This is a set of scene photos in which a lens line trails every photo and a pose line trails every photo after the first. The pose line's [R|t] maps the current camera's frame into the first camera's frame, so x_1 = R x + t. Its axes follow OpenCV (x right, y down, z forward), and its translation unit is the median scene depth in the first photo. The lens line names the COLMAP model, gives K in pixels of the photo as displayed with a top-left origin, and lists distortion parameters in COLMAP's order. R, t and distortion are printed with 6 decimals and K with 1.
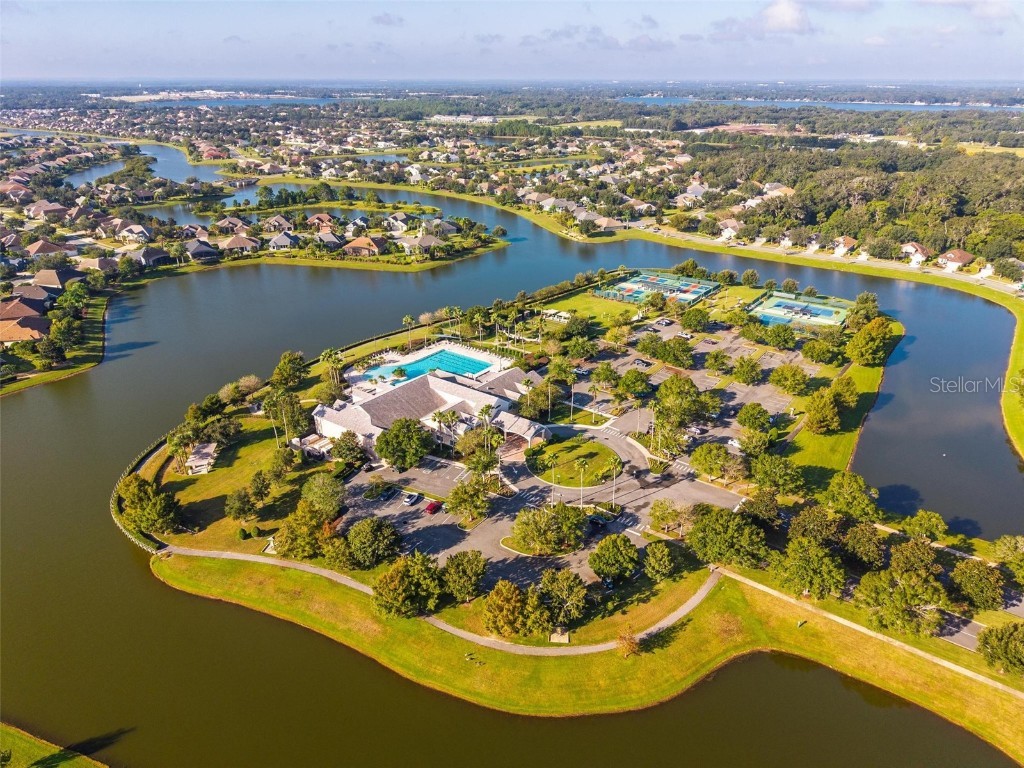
lens RADIAL K [[681.7, 0, 507.5], [0, 681.7, 382.4], [0, 0, 1]] dist [0.035349, -0.038864]
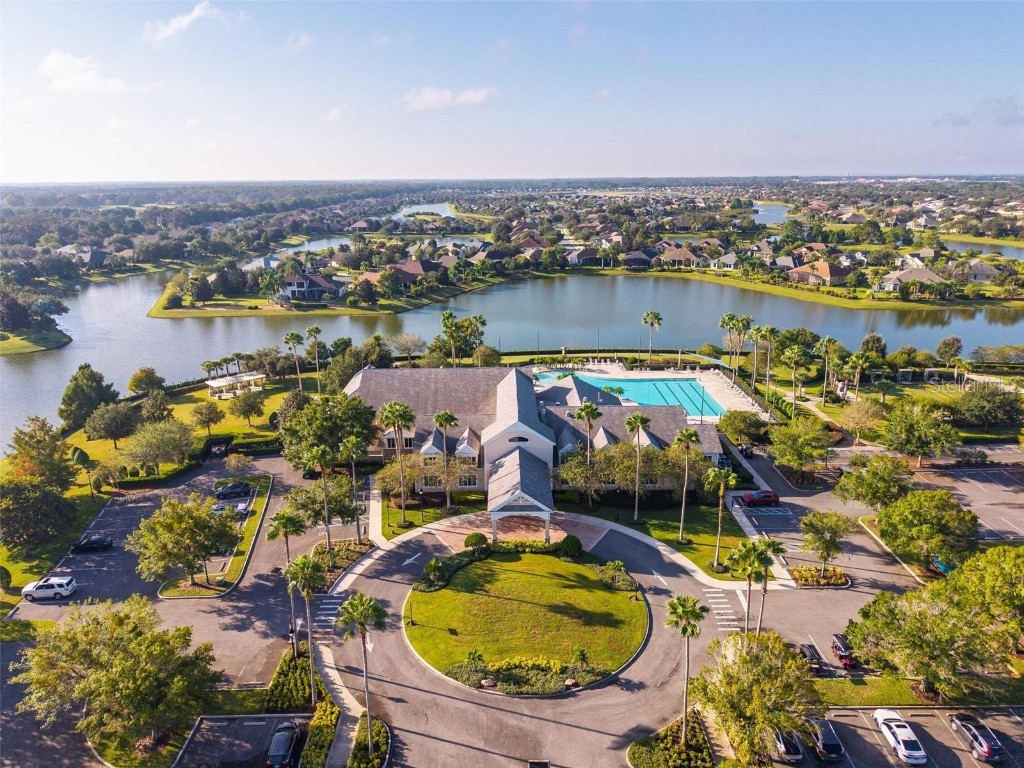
lens RADIAL K [[681.7, 0, 507.5], [0, 681.7, 382.4], [0, 0, 1]] dist [0.035349, -0.038864]
pose [[0.610020, 0.224352, -0.759962, 0.167646], [-0.316037, 0.948383, 0.026294, -0.006631], [0.726634, 0.224136, 0.649436, 0.325567]]
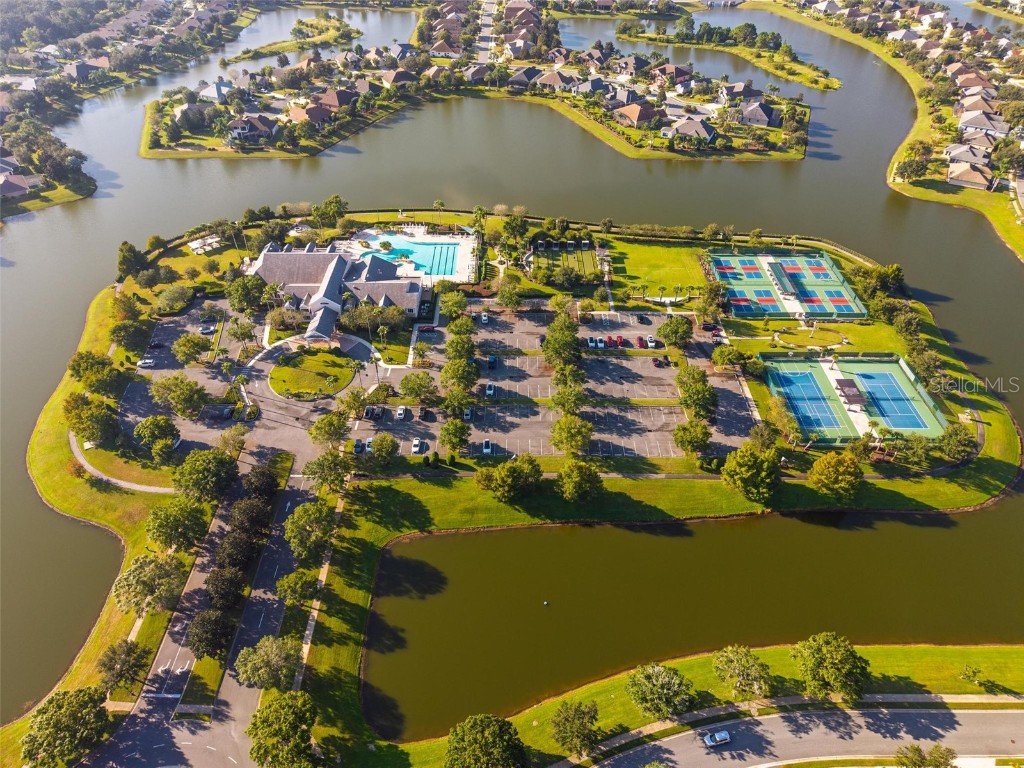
lens RADIAL K [[681.7, 0, 507.5], [0, 681.7, 382.4], [0, 0, 1]] dist [0.035349, -0.038864]
pose [[0.600012, 0.515711, -0.611578, 0.467901], [-0.329218, 0.855923, 0.398763, -0.204094], [0.729110, -0.037919, 0.683345, 0.207148]]
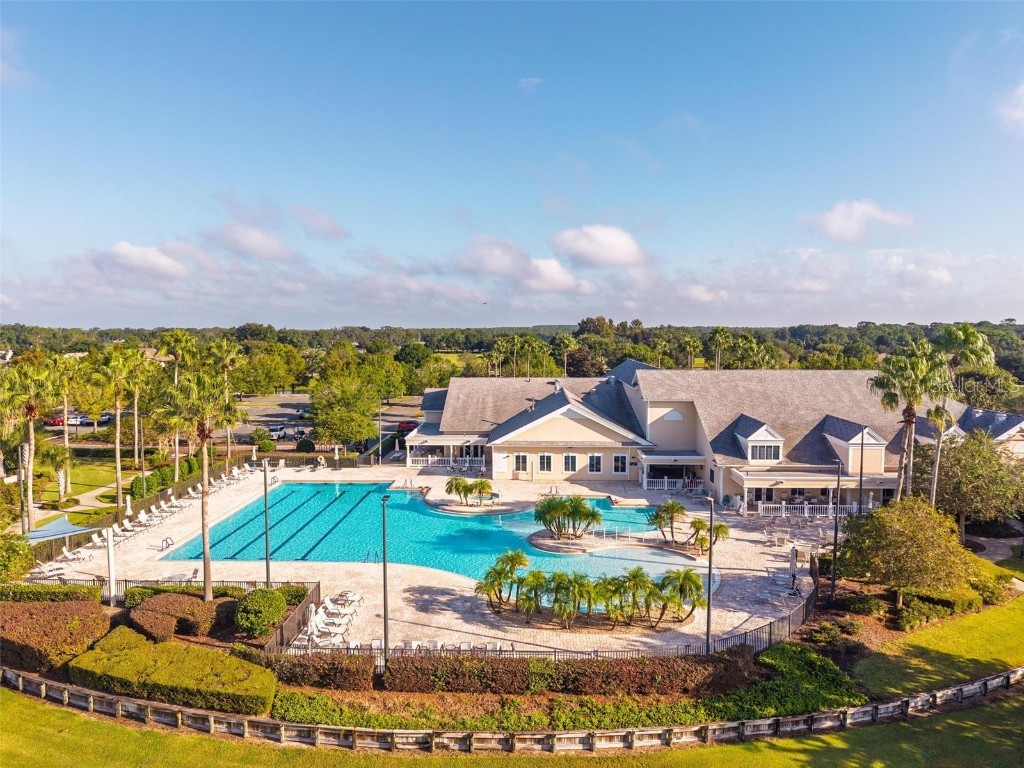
lens RADIAL K [[681.7, 0, 507.5], [0, 681.7, 382.4], [0, 0, 1]] dist [0.035349, -0.038864]
pose [[-0.575215, -0.067055, 0.815250, -0.191663], [0.334067, 0.890477, 0.308950, -0.075986], [-0.746678, 0.450060, -0.489814, 0.650605]]
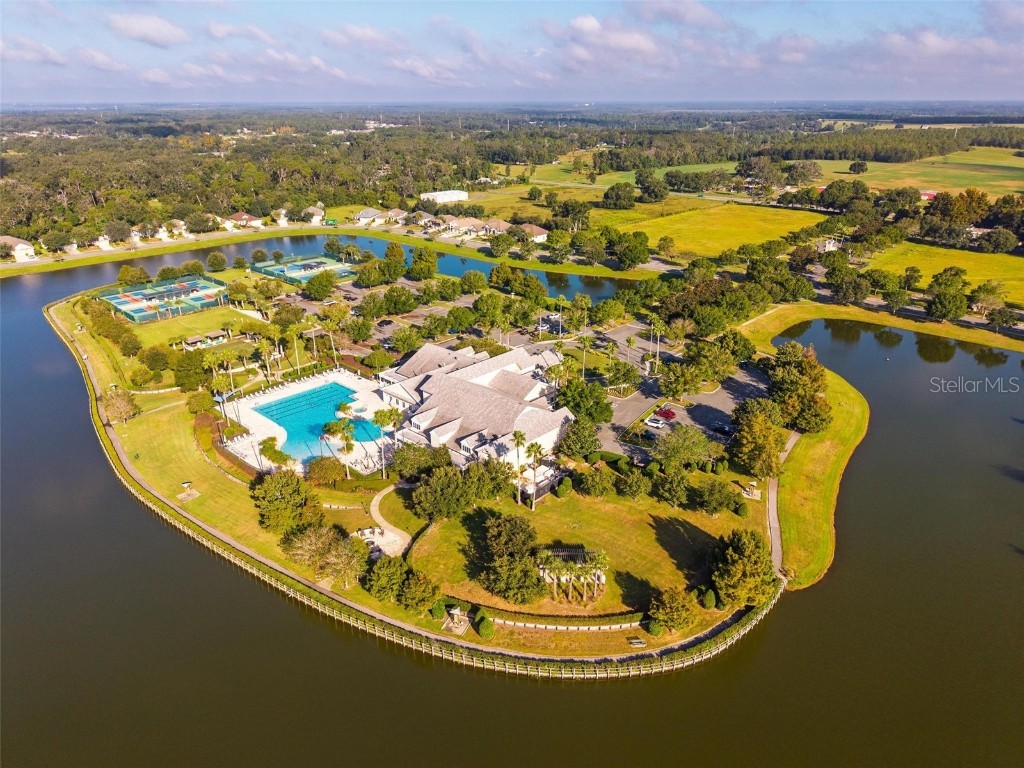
lens RADIAL K [[681.7, 0, 507.5], [0, 681.7, 382.4], [0, 0, 1]] dist [0.035349, -0.038864]
pose [[0.105705, -0.379438, 0.919159, -0.437721], [0.409136, 0.859070, 0.307581, -0.112760], [-0.906330, 0.343548, 0.246050, 0.389336]]
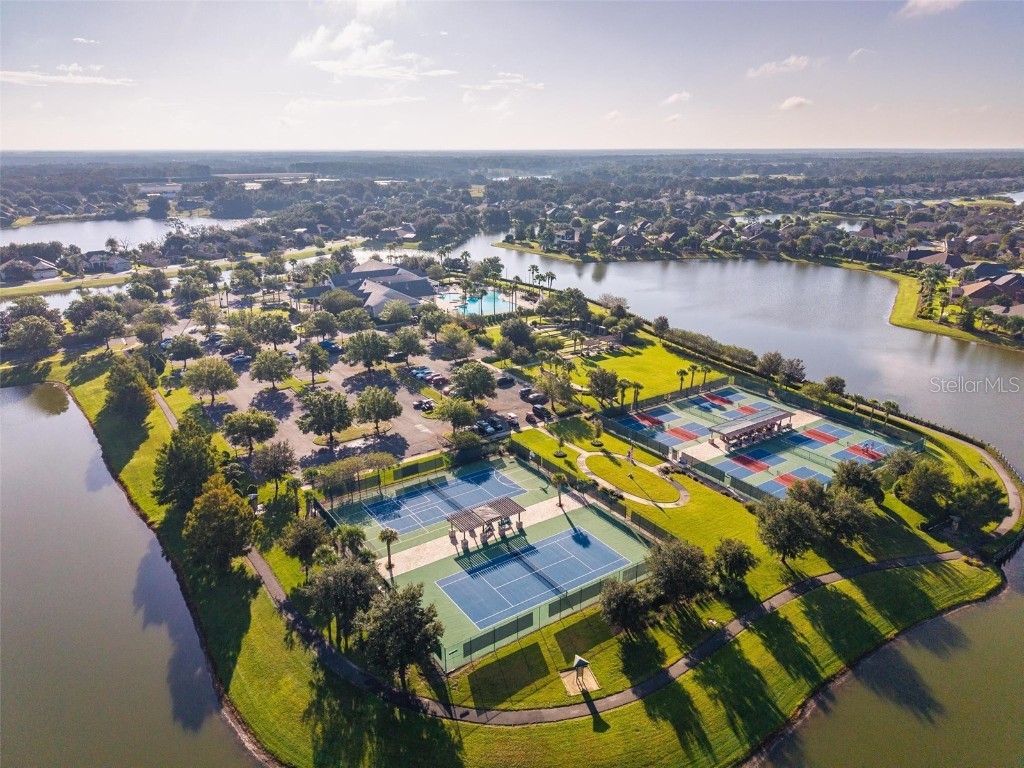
lens RADIAL K [[681.7, 0, 507.5], [0, 681.7, 382.4], [0, 0, 1]] dist [0.035349, -0.038864]
pose [[-0.323056, 0.305582, -0.895687, 0.525438], [-0.387385, 0.820814, 0.419759, -0.231146], [0.863463, 0.482581, -0.146791, 0.757643]]
